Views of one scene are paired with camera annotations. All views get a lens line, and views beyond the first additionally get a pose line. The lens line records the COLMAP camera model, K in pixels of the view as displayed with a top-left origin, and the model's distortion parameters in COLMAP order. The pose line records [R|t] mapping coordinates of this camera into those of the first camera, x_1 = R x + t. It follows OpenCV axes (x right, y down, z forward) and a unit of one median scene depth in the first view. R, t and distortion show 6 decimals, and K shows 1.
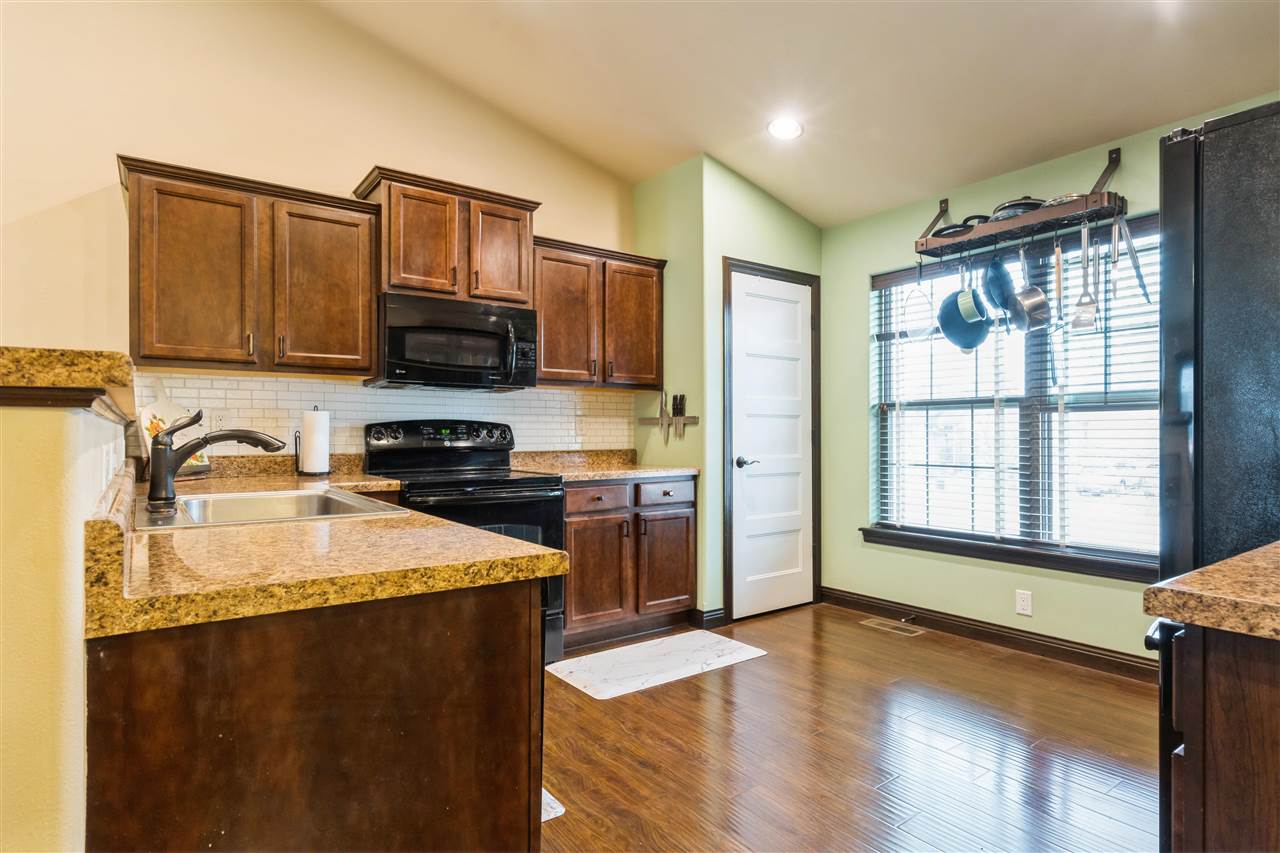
lens RADIAL K [[670.8, 0, 649.6], [0, 670.8, 433.5], [0, 0, 1]] dist [0.002558, 0.000308]
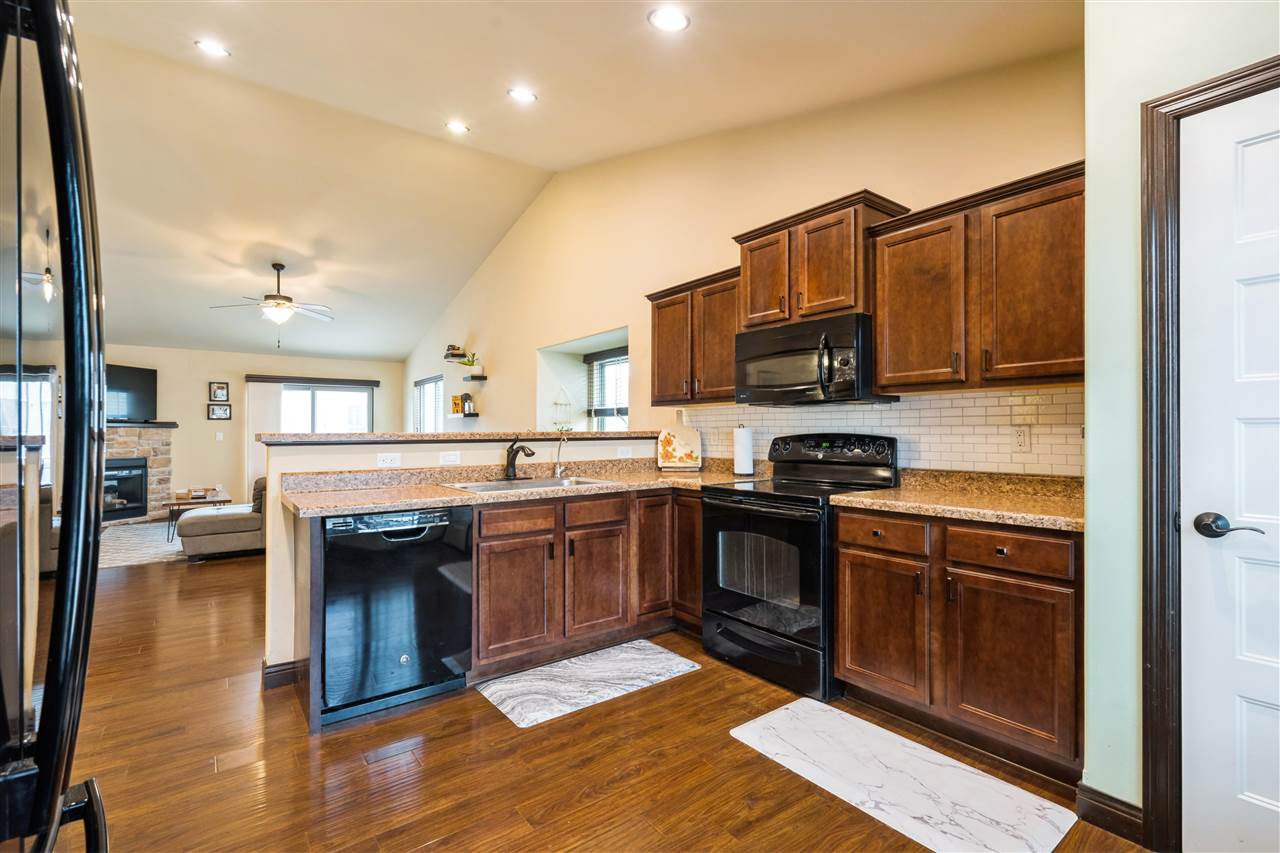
lens RADIAL K [[584.2, 0, 643.8], [0, 584.2, 428.1], [0, 0, 1]] dist [-0.000545, -0.000384]
pose [[0.008698, -0.005148, -0.999949, 0.607029], [0.002250, 0.999984, -0.005128, -0.024758], [0.999960, -0.002205, 0.008709, 0.701743]]
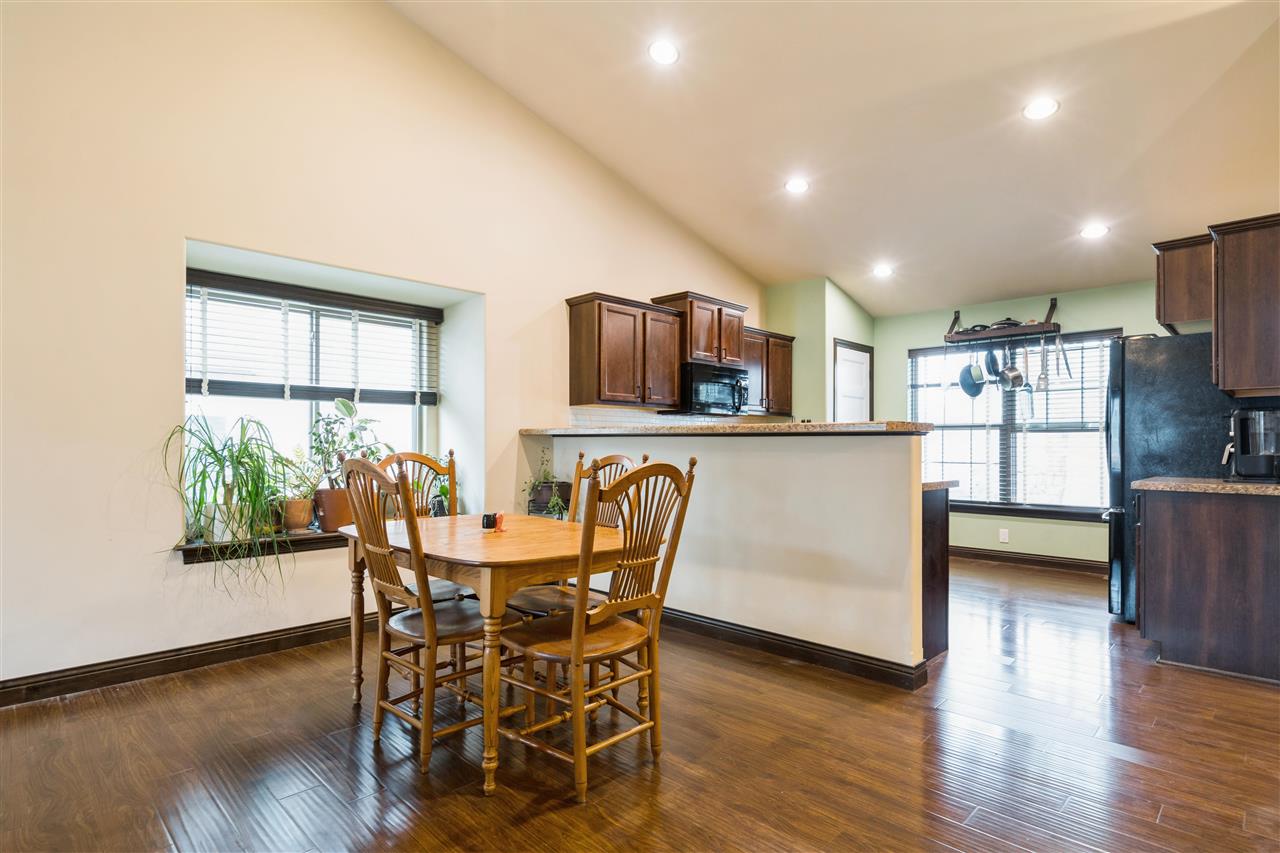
lens RADIAL K [[642.0, 0, 639.3], [0, 642.0, 445.4], [0, 0, 1]] dist [-0.012512, 0.003305]
pose [[0.988155, 0.006334, 0.153329, -0.678729], [-0.006776, 0.999974, 0.002363, 0.005841], [-0.153310, -0.003374, 0.988172, -0.564109]]
